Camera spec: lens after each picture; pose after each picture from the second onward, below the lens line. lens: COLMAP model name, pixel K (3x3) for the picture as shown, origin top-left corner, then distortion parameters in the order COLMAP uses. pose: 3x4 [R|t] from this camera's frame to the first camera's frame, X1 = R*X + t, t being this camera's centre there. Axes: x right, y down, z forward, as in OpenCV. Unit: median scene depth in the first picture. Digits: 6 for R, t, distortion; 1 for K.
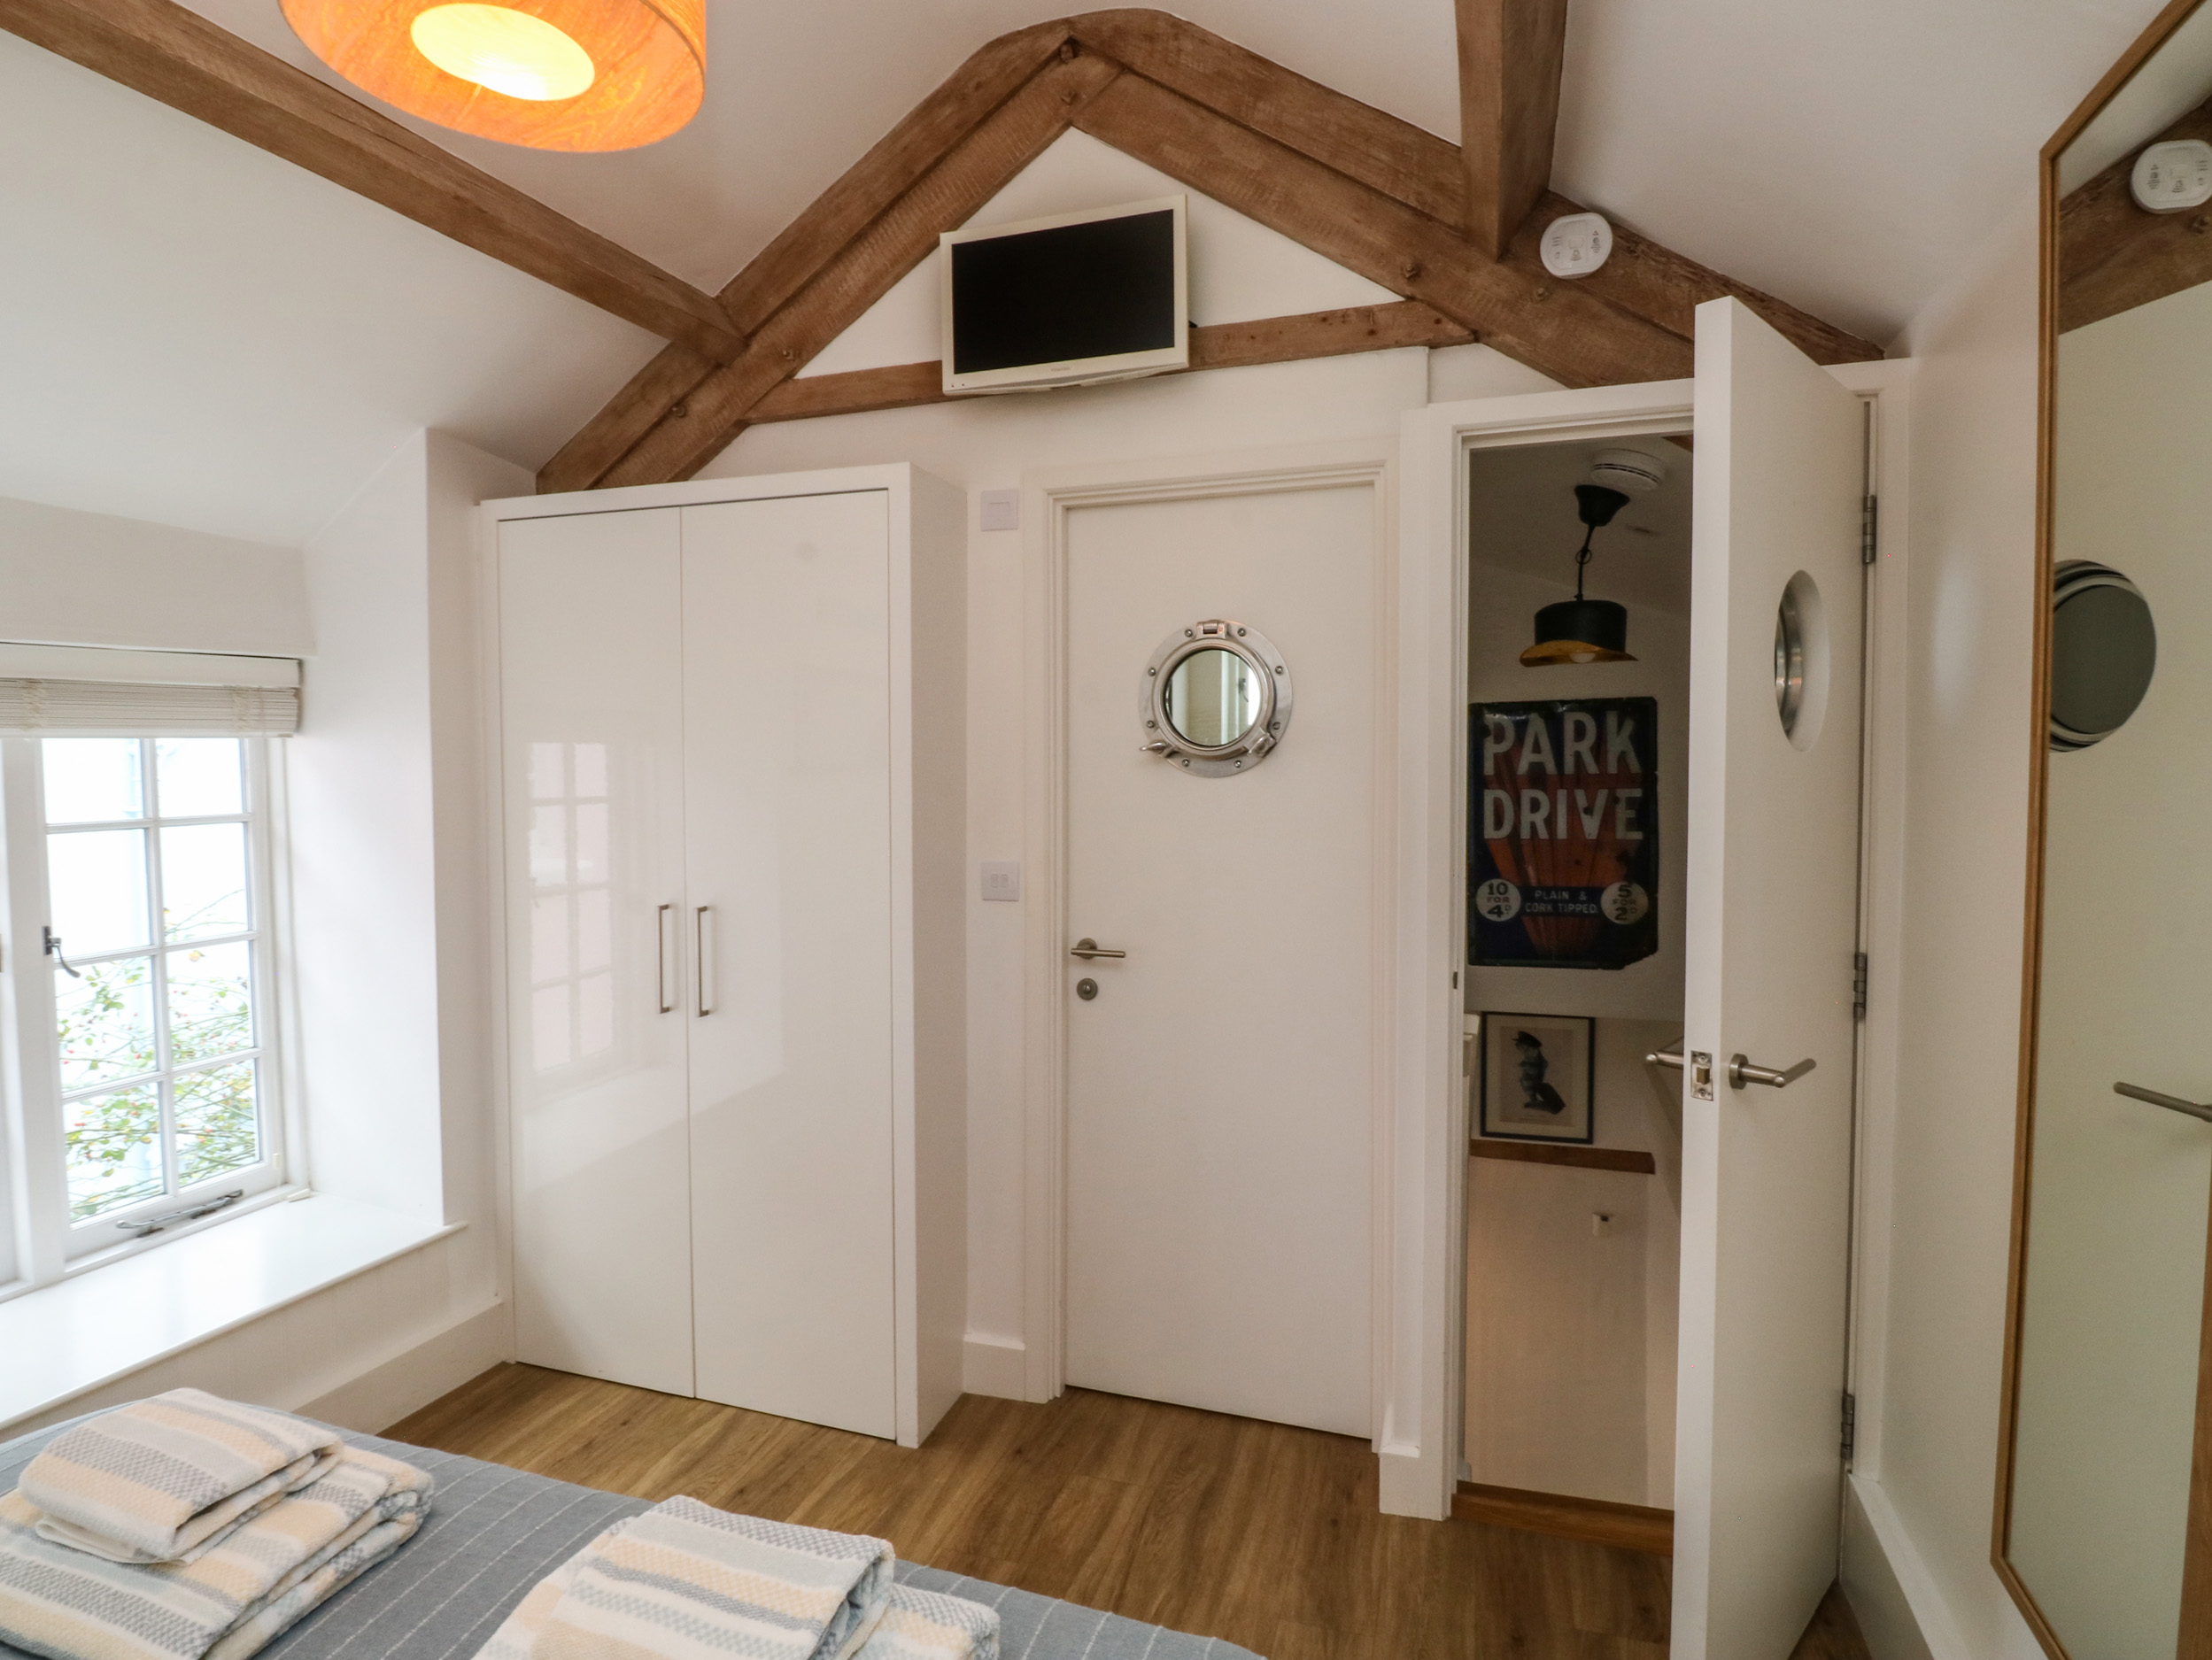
lens RADIAL K [[1181.1, 0, 1101.0], [0, 1181.1, 826.8], [0, 0, 1]] dist [-0.004636, -0.001742]
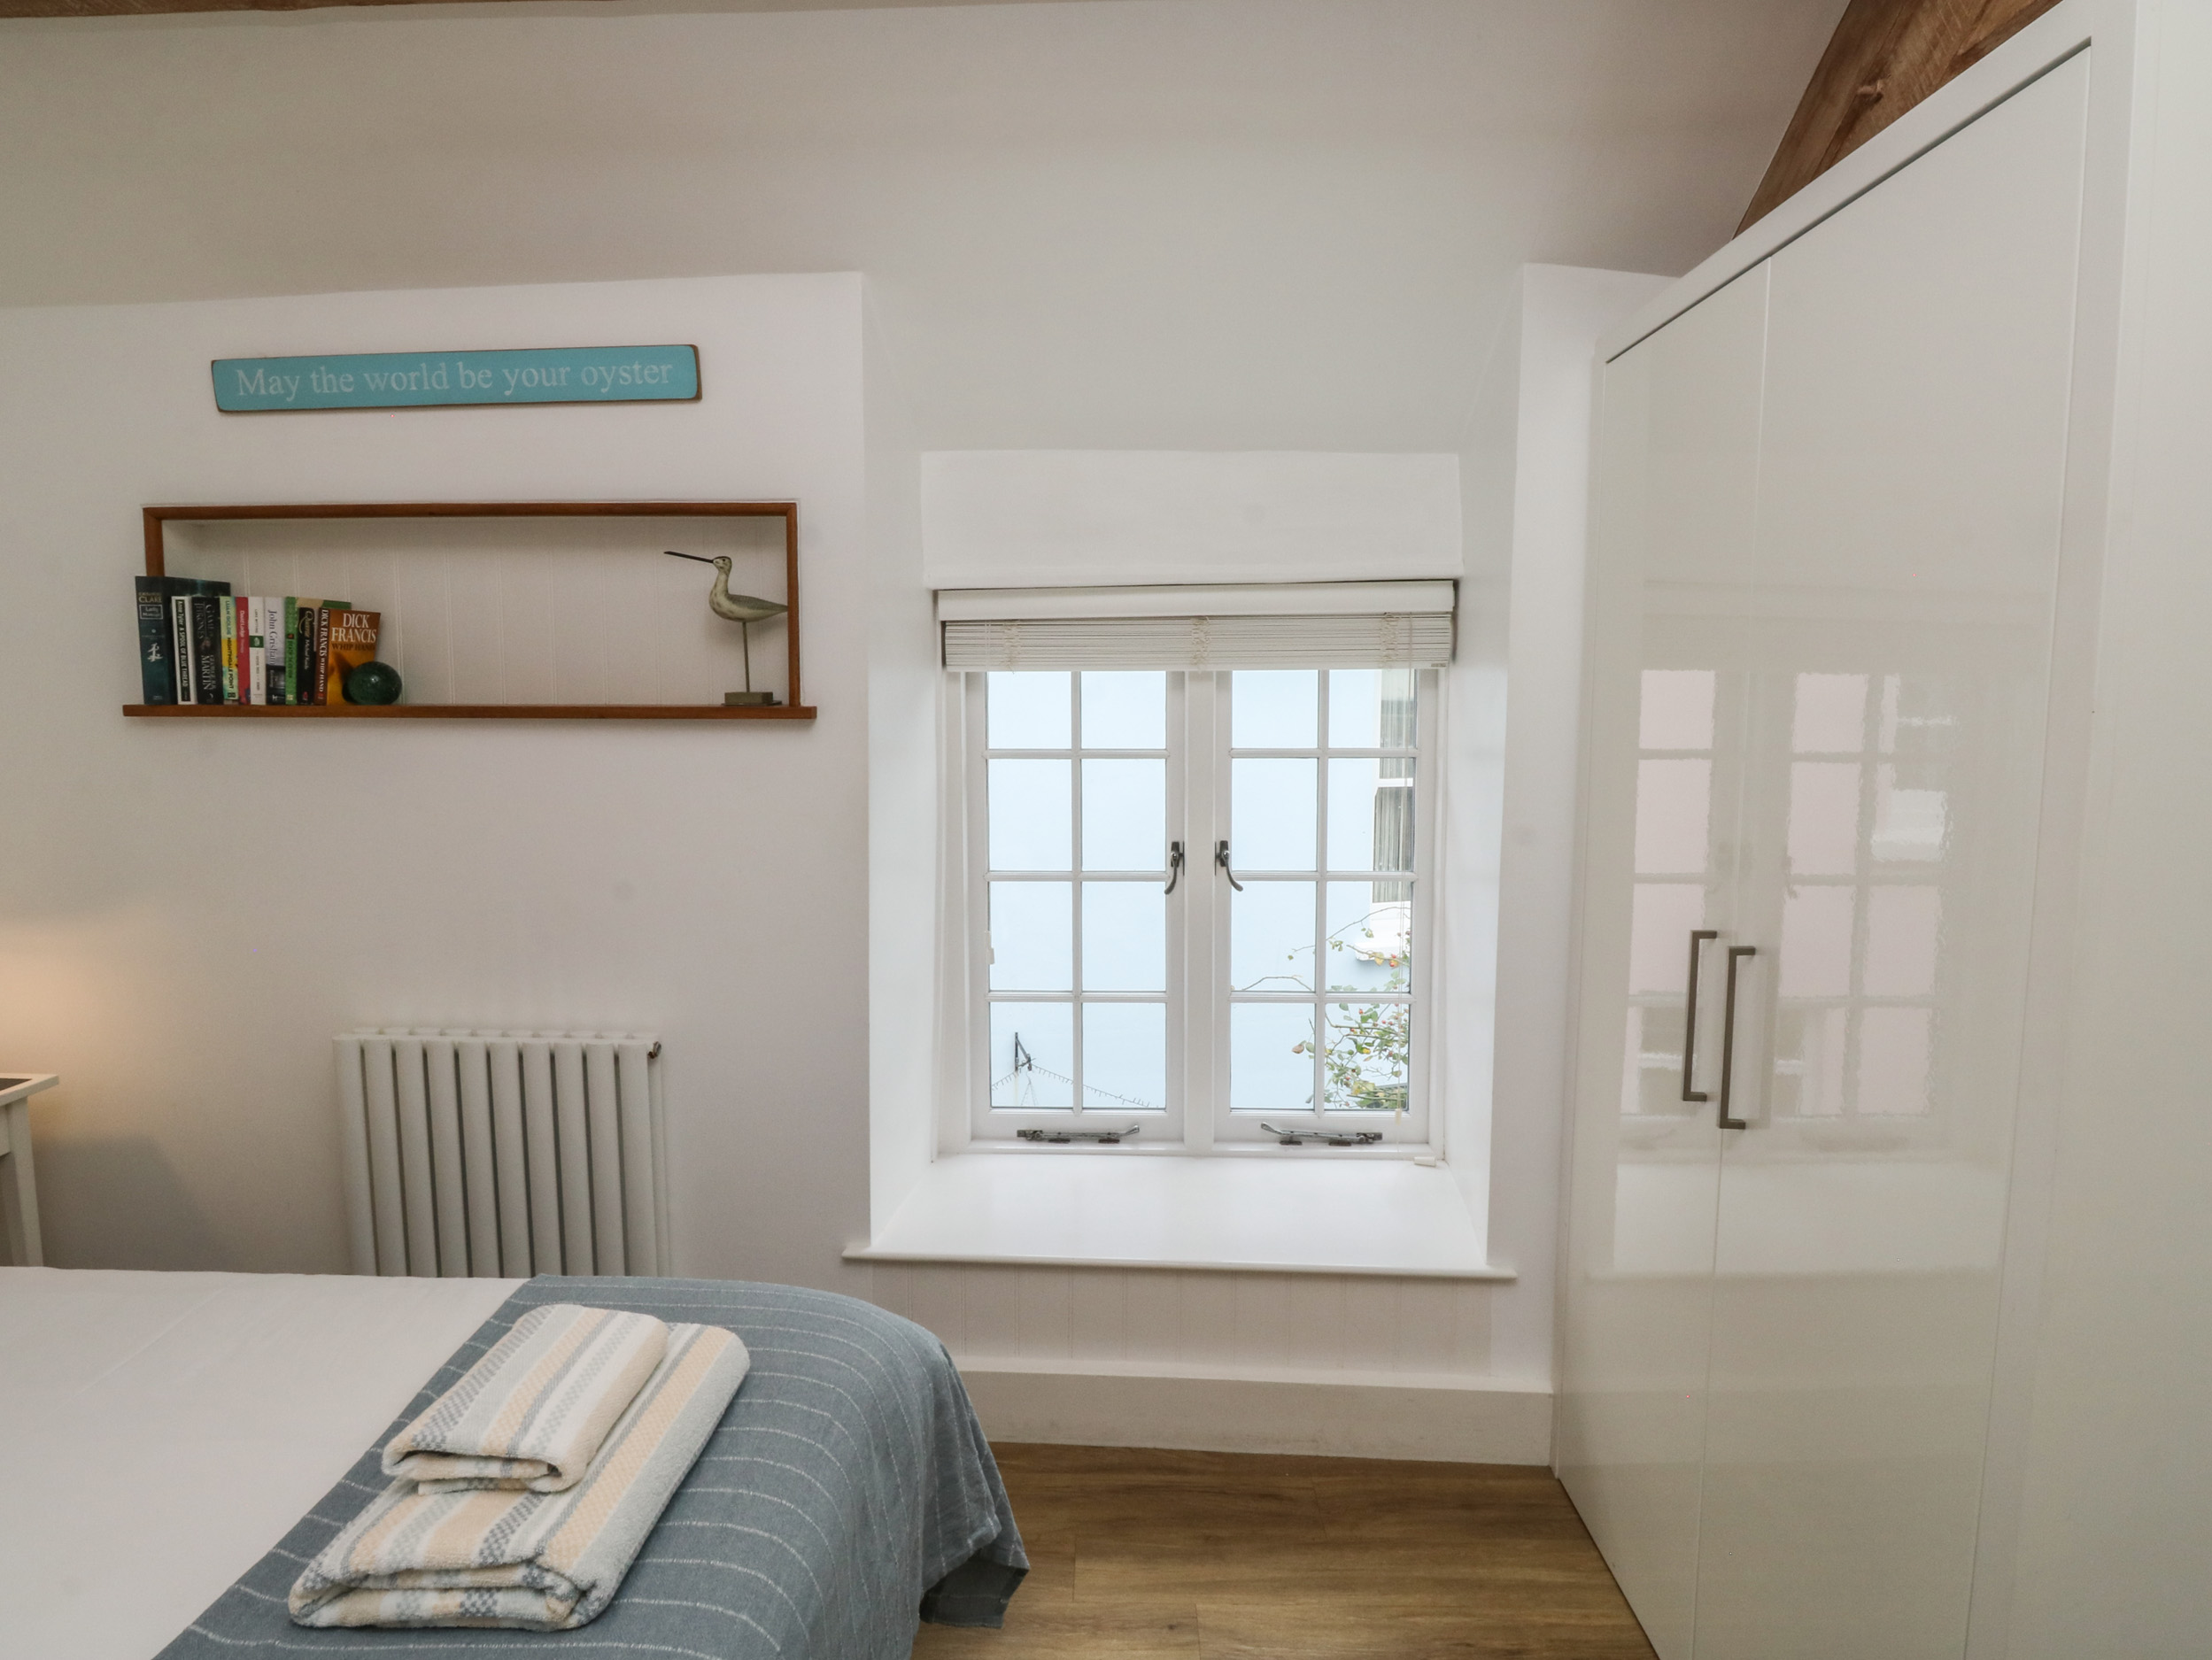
lens RADIAL K [[1181.1, 0, 1107.8], [0, 1181.1, 810.7], [0, 0, 1]] dist [-0.004636, -0.001742]
pose [[0.279374, 0.098266, -0.955141, 0.128501], [-0.055533, 0.994738, 0.086097, -0.032621], [0.958575, 0.028989, 0.283361, 0.549120]]
